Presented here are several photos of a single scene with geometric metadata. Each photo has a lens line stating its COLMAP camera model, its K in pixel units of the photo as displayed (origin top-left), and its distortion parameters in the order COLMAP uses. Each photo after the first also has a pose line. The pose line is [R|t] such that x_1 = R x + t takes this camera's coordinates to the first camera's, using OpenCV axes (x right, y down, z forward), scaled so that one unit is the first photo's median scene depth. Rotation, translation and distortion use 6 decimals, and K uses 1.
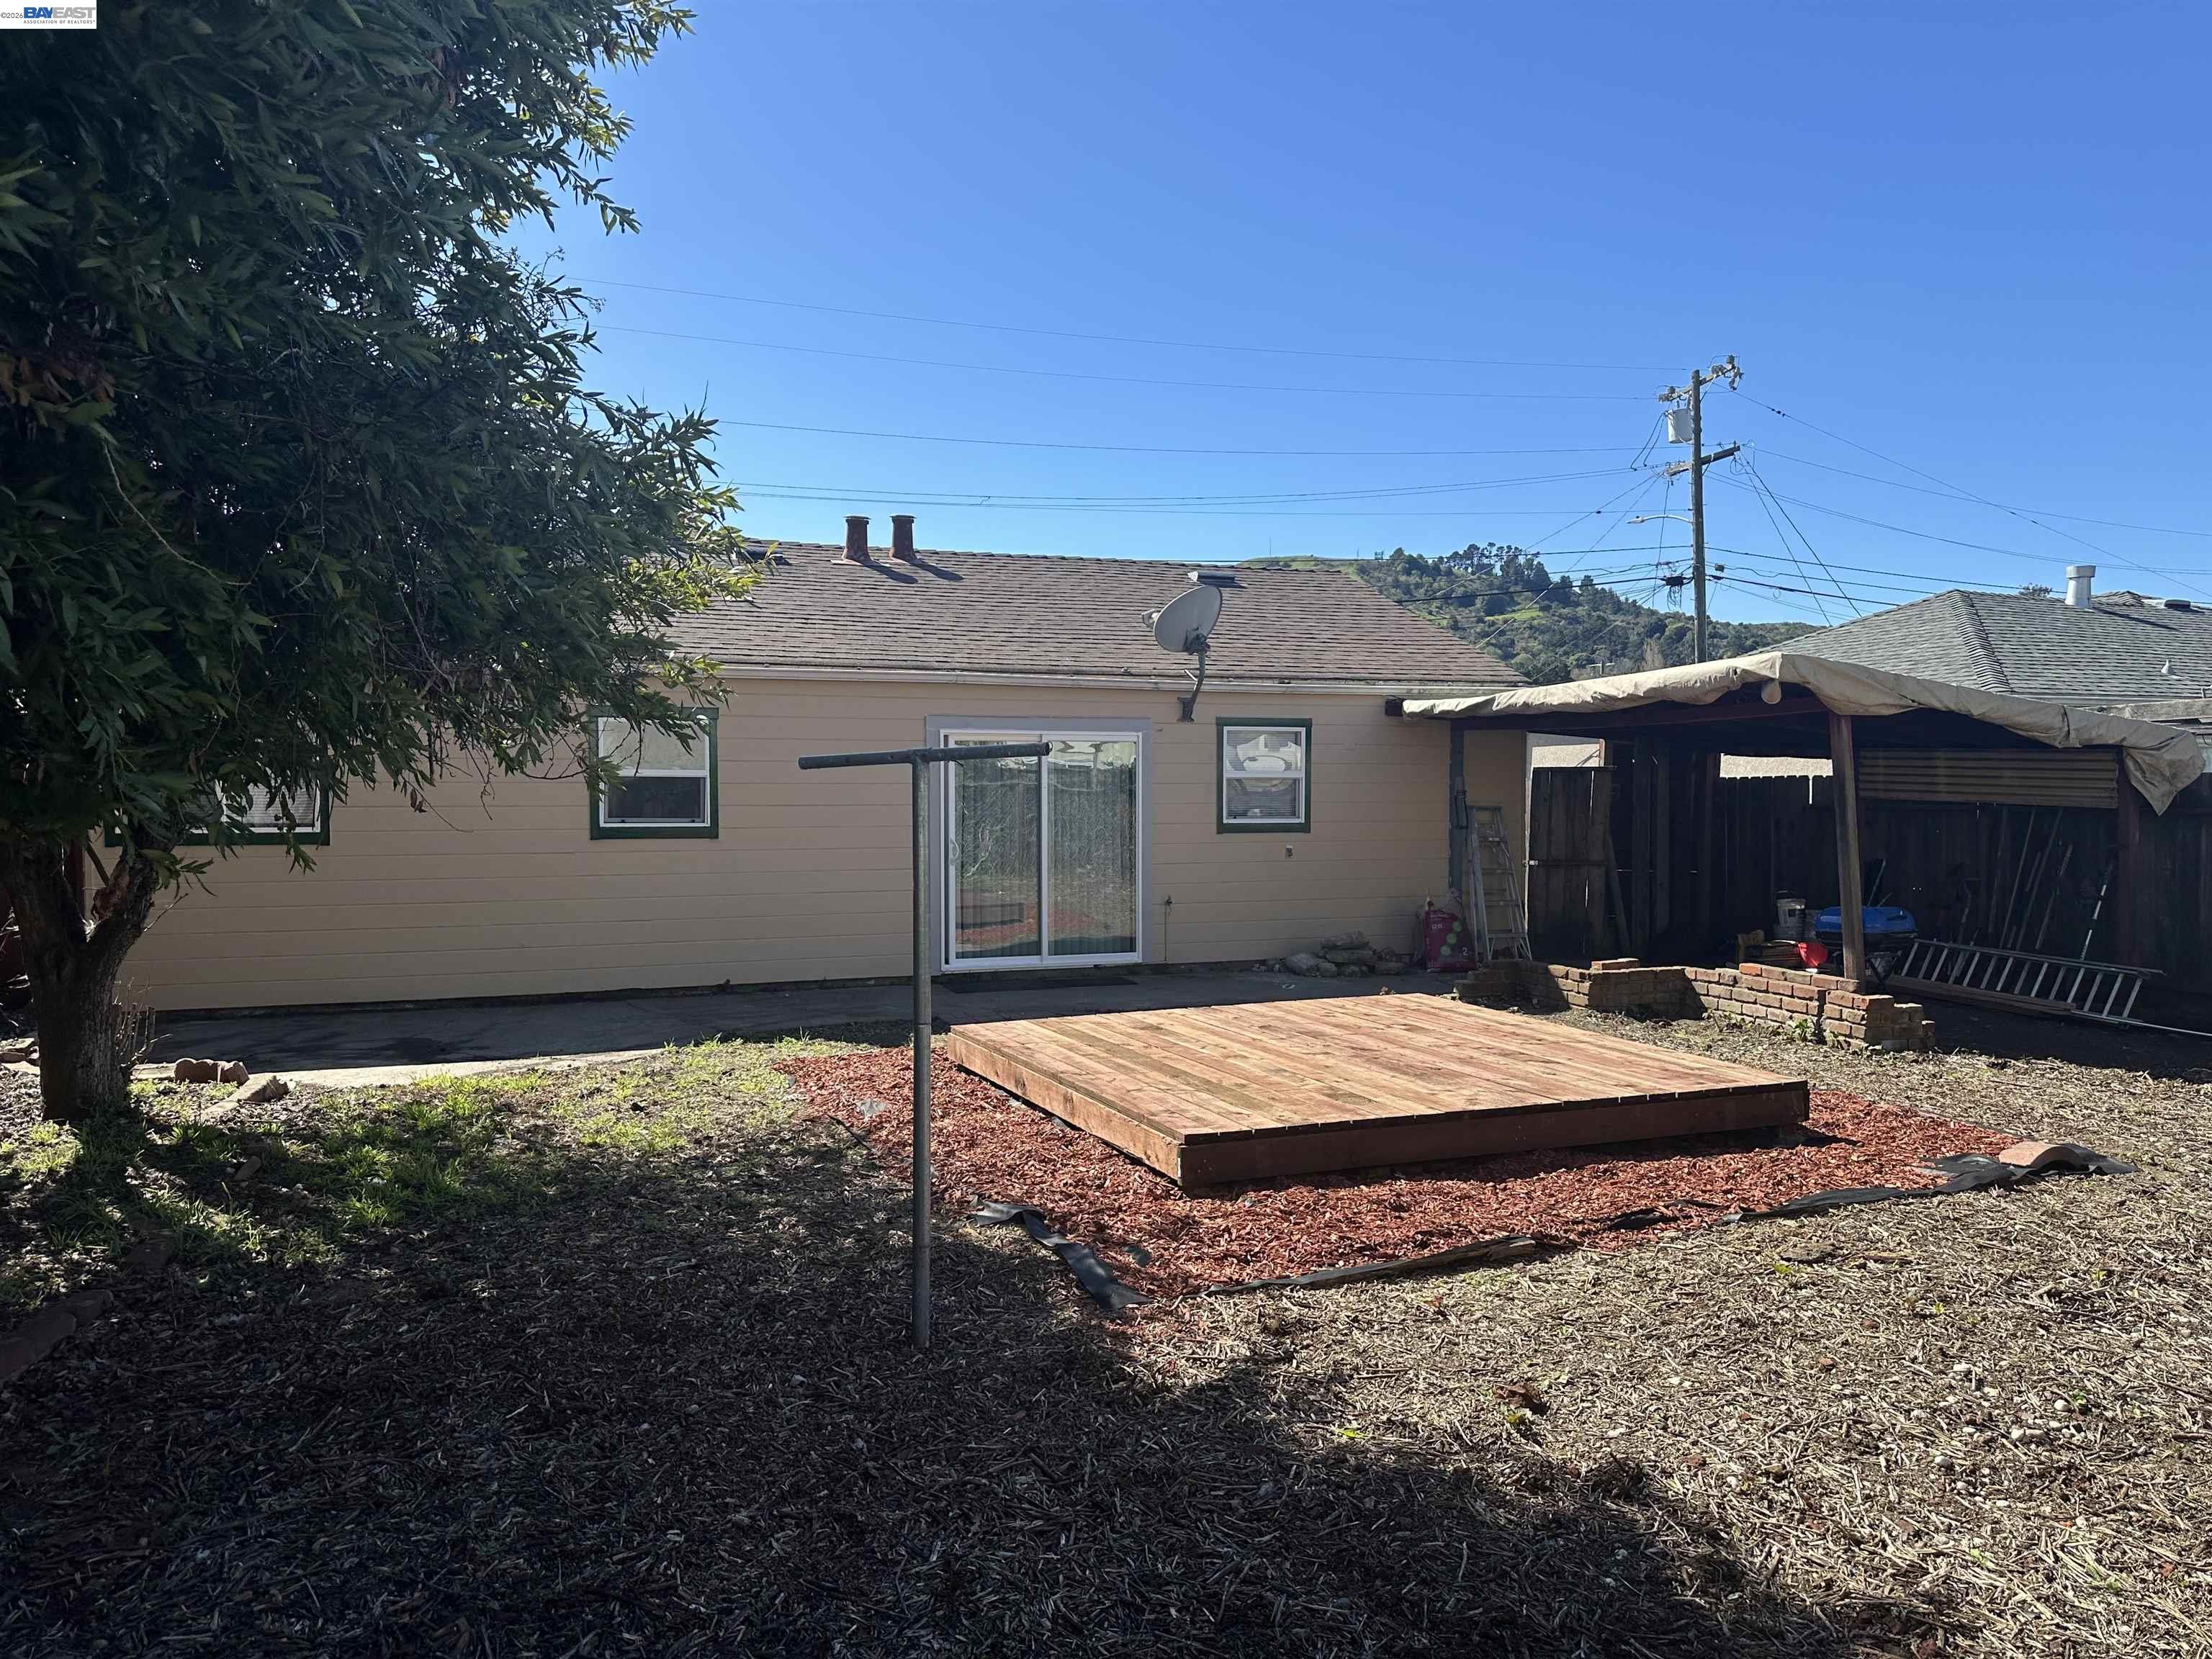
lens RADIAL K [[1519.0, 0, 1106.0], [0, 1519.0, 829.5], [0, 0, 1]] dist [0.142291, -0.185683]
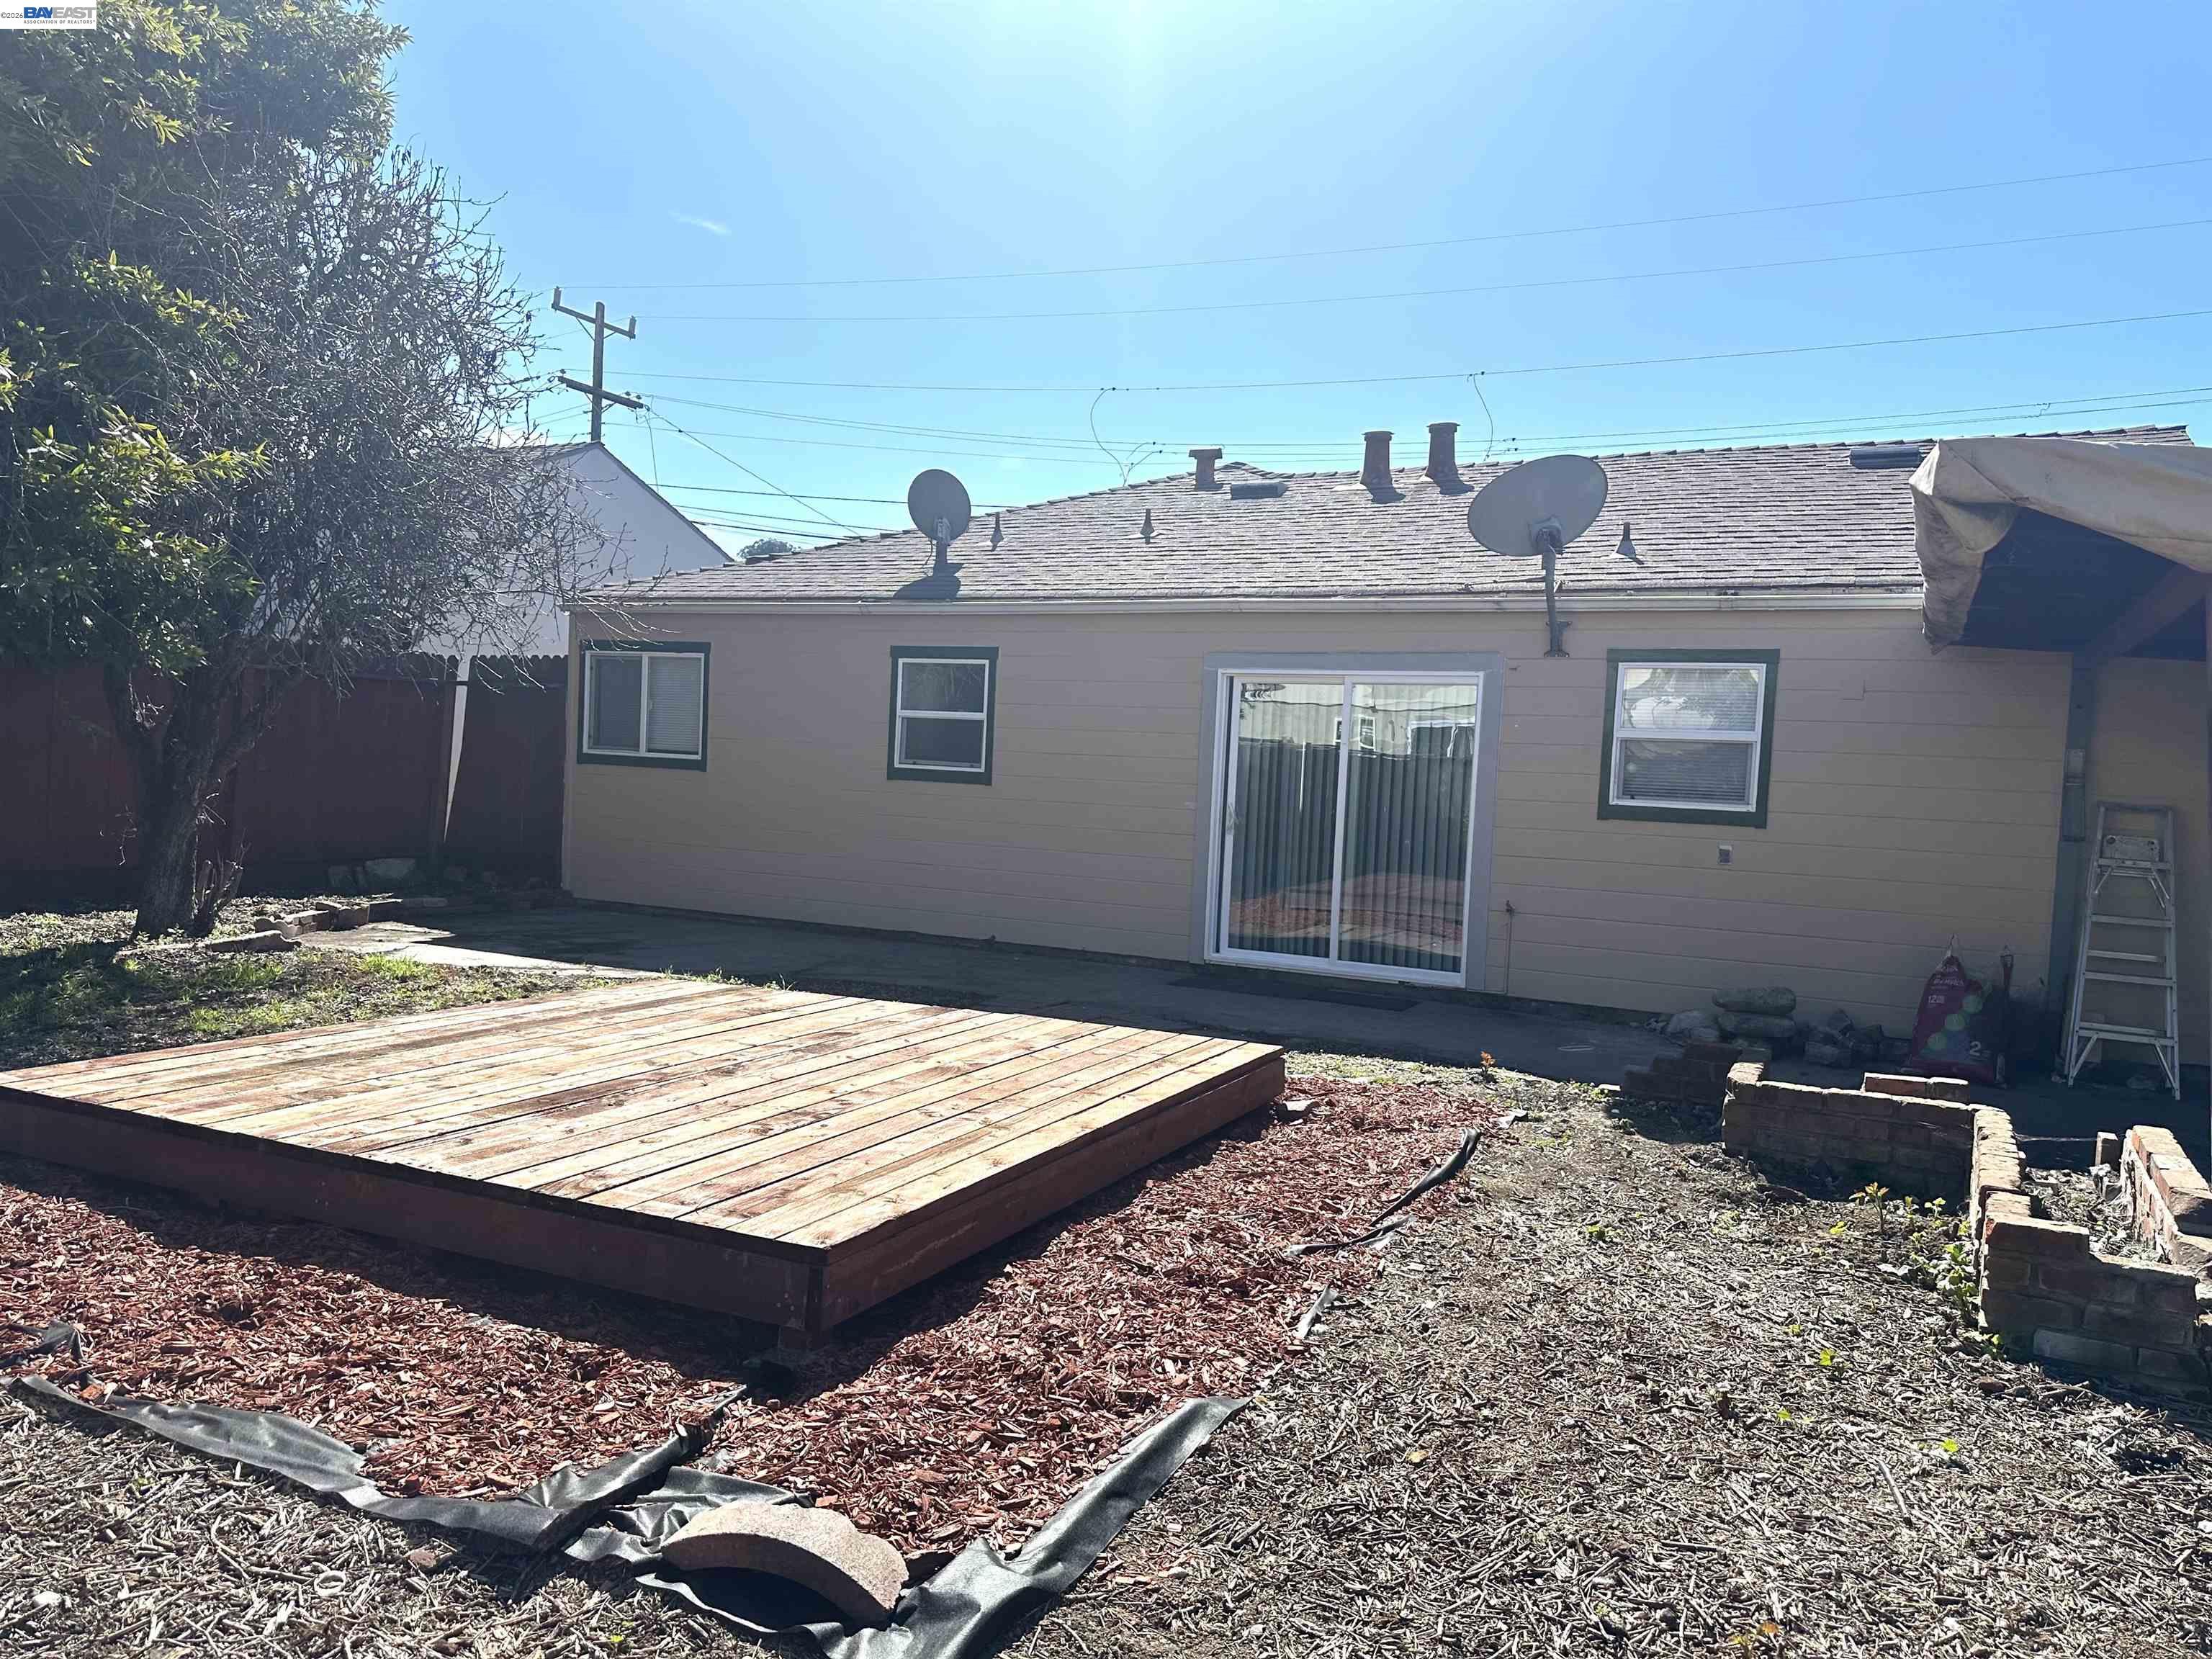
lens RADIAL K [[1519.0, 0, 1106.0], [0, 1519.0, 829.5], [0, 0, 1]] dist [0.142291, -0.185683]
pose [[0.674246, 0.062968, -0.735818, 0.443523], [-0.064549, 0.997570, 0.026220, 0.003474], [0.735681, 0.029818, 0.676672, 0.374345]]
